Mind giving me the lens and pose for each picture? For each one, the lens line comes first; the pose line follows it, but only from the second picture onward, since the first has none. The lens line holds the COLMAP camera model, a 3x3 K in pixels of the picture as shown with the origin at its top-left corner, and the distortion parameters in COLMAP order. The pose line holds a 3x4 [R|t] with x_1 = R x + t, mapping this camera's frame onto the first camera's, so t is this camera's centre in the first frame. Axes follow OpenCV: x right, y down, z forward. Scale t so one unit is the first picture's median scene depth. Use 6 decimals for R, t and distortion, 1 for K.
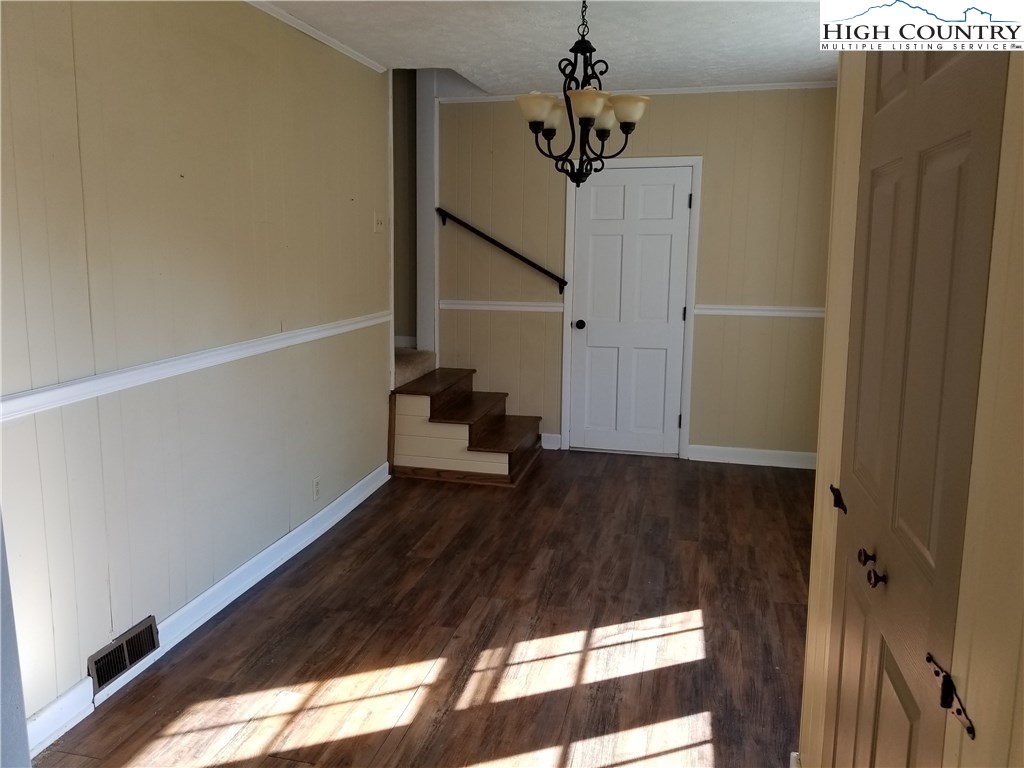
lens RADIAL K [[847.4, 0, 470.4], [0, 847.4, 364.6], [0, 0, 1]] dist [0.091047, -0.086461]
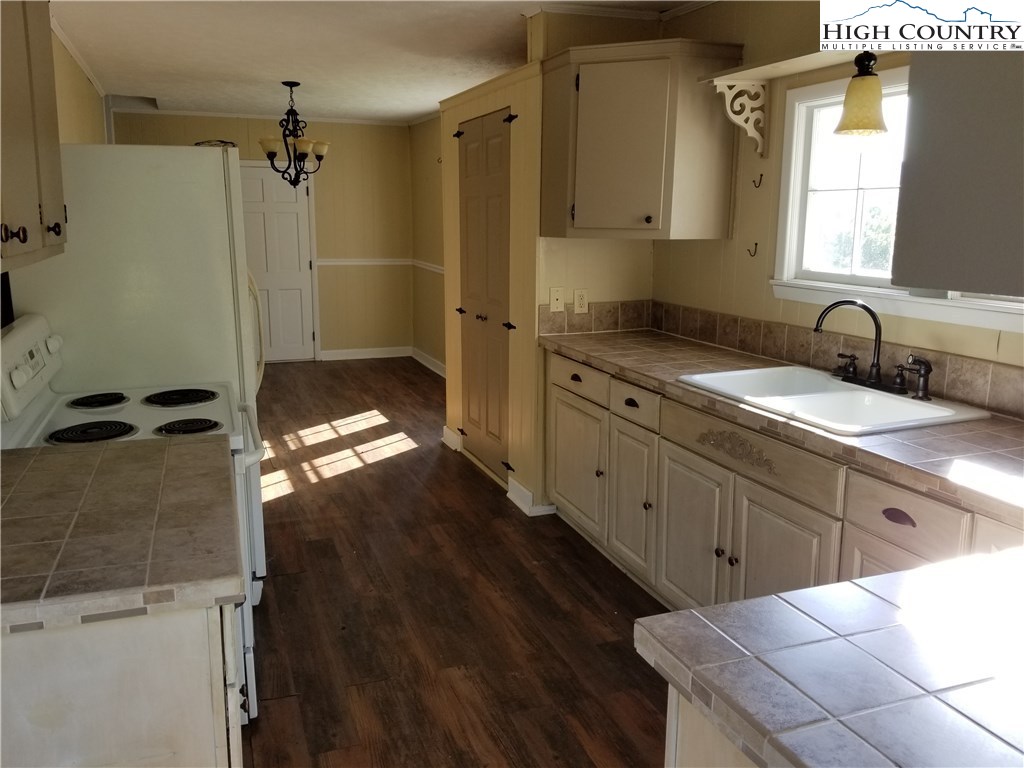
lens RADIAL K [[847.4, 0, 511.3], [0, 847.4, 382.7], [0, 0, 1]] dist [0.091047, -0.086461]
pose [[0.812603, -0.116116, 0.571134, -0.596633], [0.087961, 0.993161, 0.076768, 0.107264], [-0.576142, -0.012144, 0.817260, -0.780860]]
